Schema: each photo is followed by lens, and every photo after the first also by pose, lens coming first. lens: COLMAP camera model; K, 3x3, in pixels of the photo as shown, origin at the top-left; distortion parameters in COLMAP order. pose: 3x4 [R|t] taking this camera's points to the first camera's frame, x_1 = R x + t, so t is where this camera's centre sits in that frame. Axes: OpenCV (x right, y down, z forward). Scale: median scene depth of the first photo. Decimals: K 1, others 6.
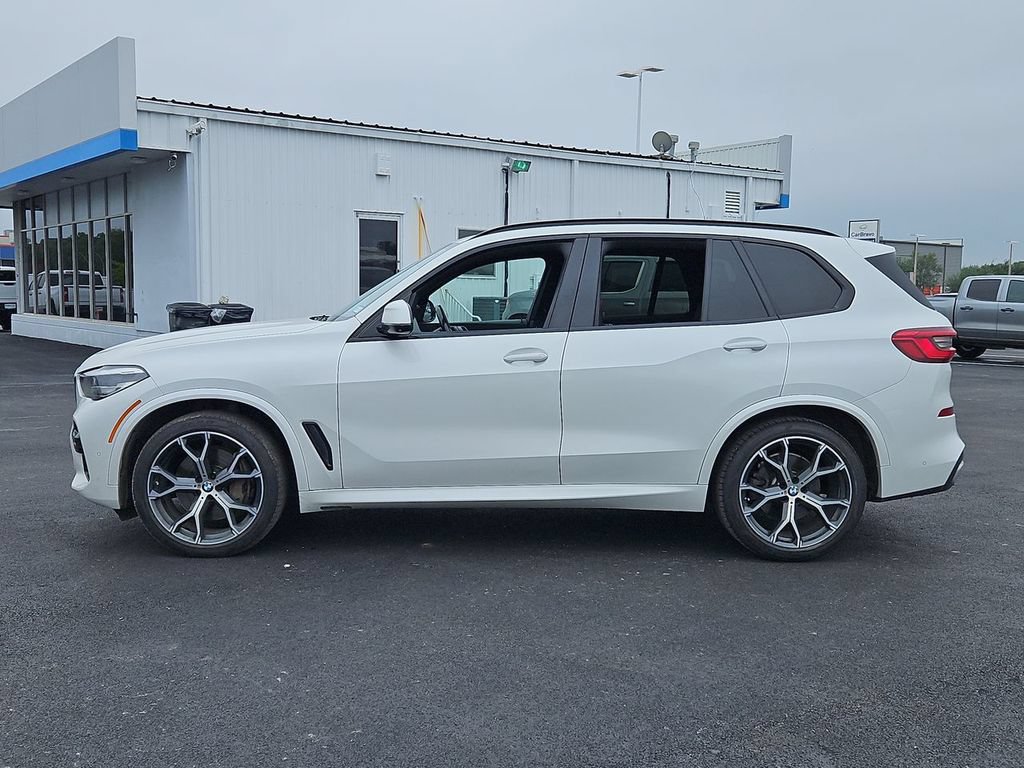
lens RADIAL K [[1090.5, 0, 507.3], [0, 1090.5, 384.9], [0, 0, 1]] dist [0.073743, -0.012598]
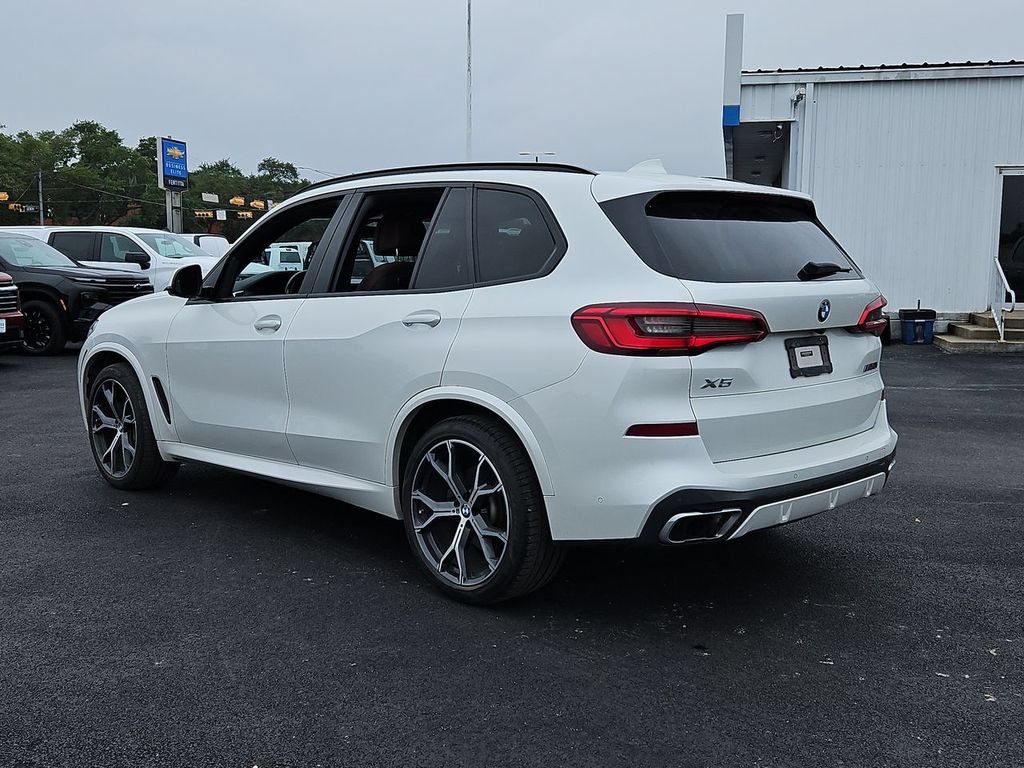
lens RADIAL K [[1090.5, 0, 507.3], [0, 1090.5, 384.9], [0, 0, 1]] dist [0.073743, -0.012598]
pose [[0.683456, 0.072982, -0.726334, 0.828633], [-0.058358, 0.997268, 0.045293, -0.027790], [0.727655, 0.011431, 0.685848, 0.492462]]
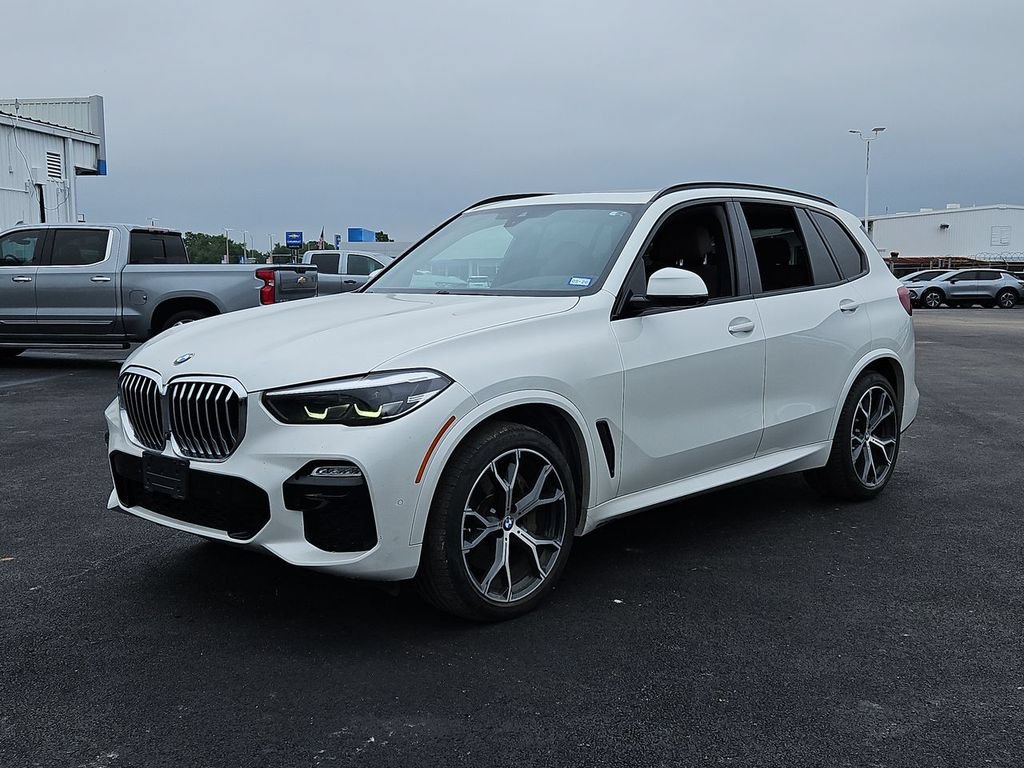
lens RADIAL K [[1090.5, 0, 507.3], [0, 1090.5, 384.9], [0, 0, 1]] dist [0.073743, -0.012598]
pose [[0.706764, -0.086970, 0.702083, -0.771282], [0.071907, 0.996106, 0.051006, -0.037838], [-0.703786, 0.014436, 0.710266, 0.464156]]
